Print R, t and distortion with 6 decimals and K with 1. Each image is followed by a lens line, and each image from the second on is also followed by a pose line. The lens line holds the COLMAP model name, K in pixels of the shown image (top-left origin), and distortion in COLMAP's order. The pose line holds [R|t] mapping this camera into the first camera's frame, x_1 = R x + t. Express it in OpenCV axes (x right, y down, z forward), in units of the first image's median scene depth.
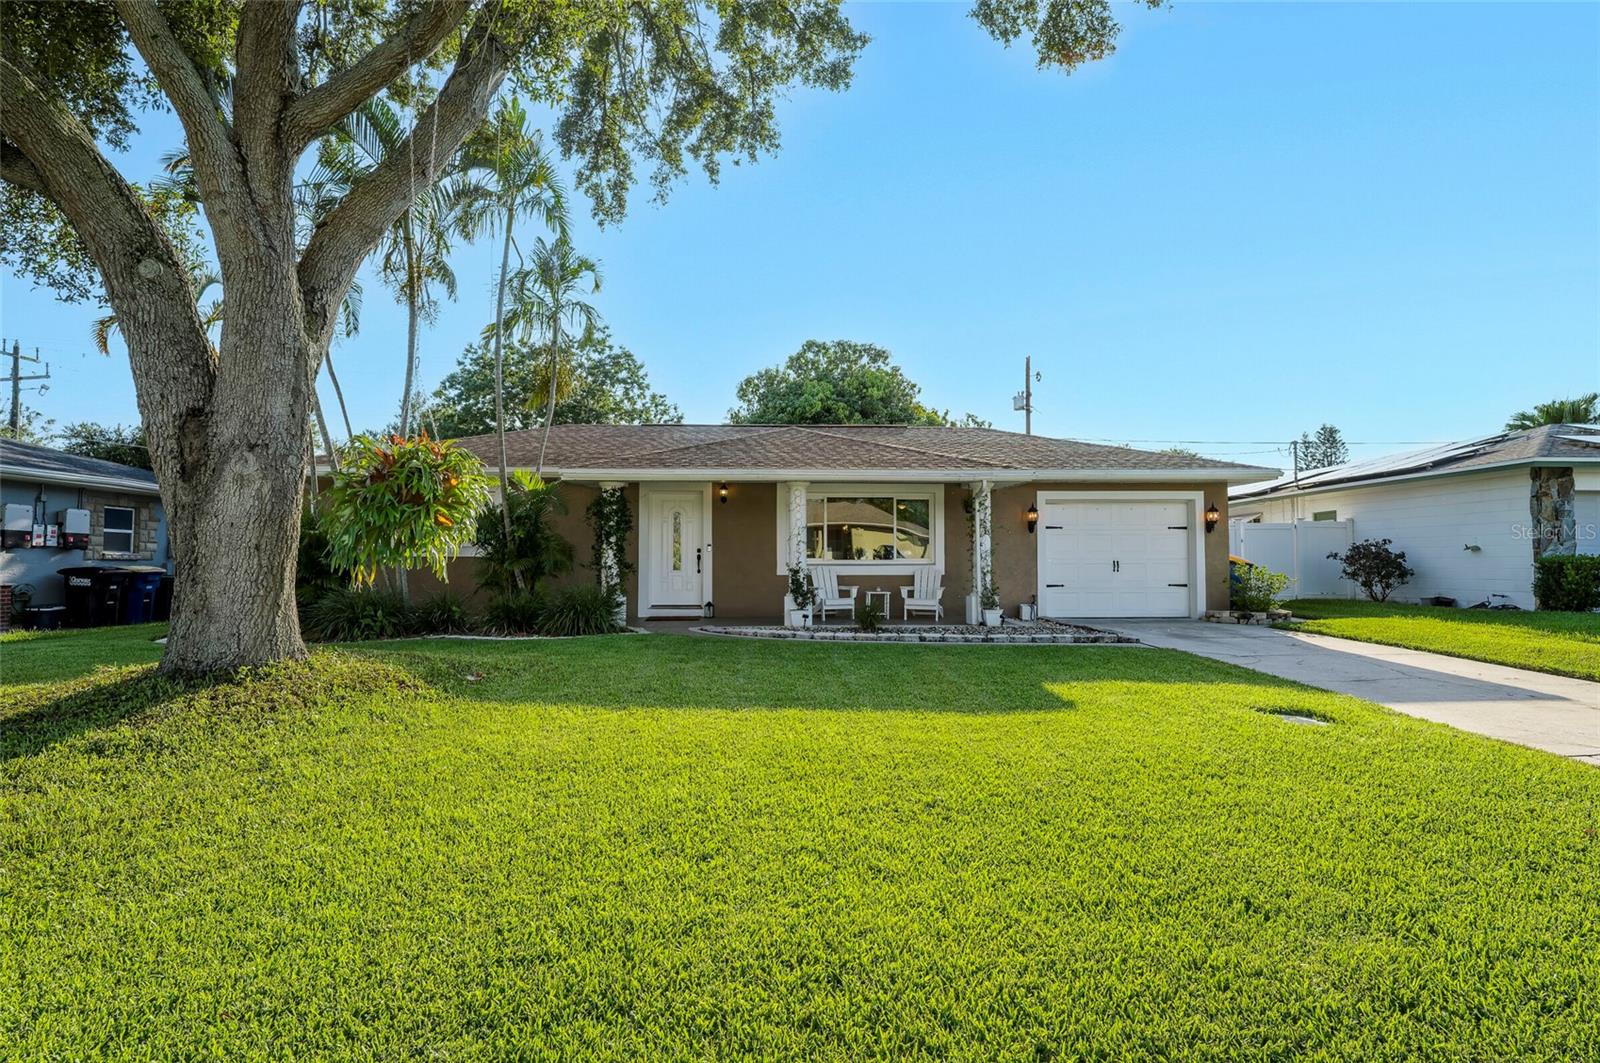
lens RADIAL K [[884.2, 0, 800.5], [0, 884.2, 533.2], [0, 0, 1]] dist [0.001511, 0.000238]
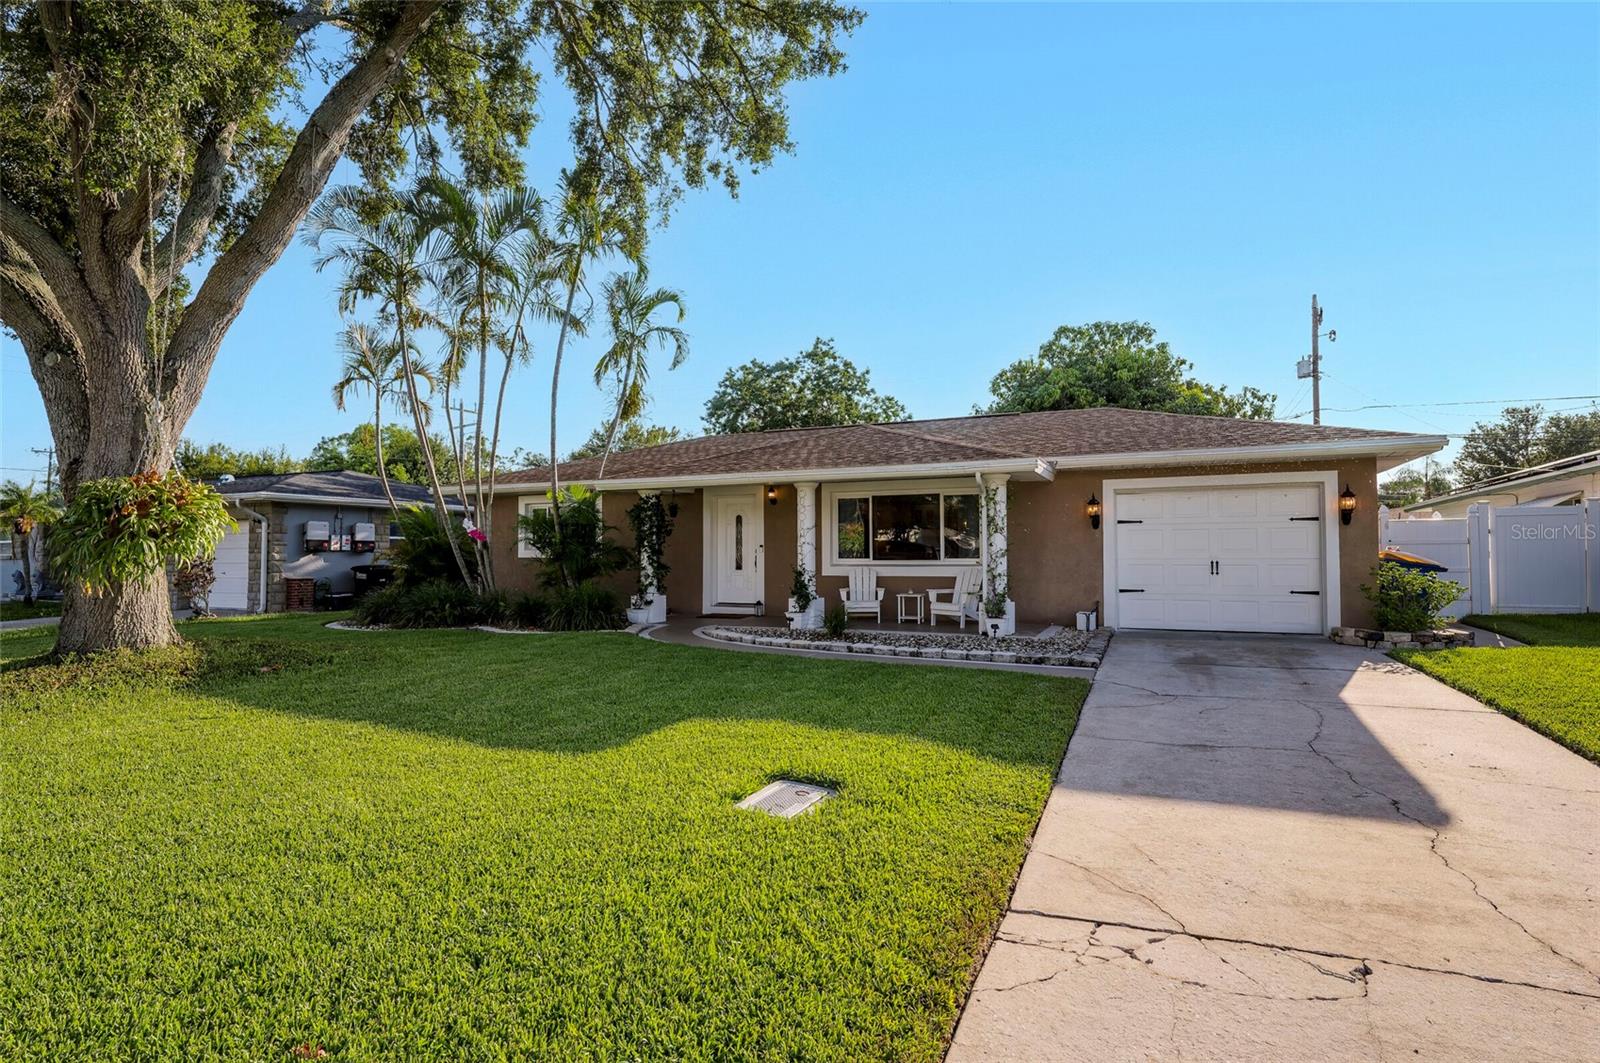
lens RADIAL K [[822.3, 0, 799.7], [0, 822.3, 533.1], [0, 0, 1]] dist [-0.001257, -0.000672]
pose [[0.893982, -0.014411, -0.447870, 0.367950], [0.018670, 0.999813, 0.005095, -0.005844], [0.447713, -0.012917, 0.894084, 0.159623]]
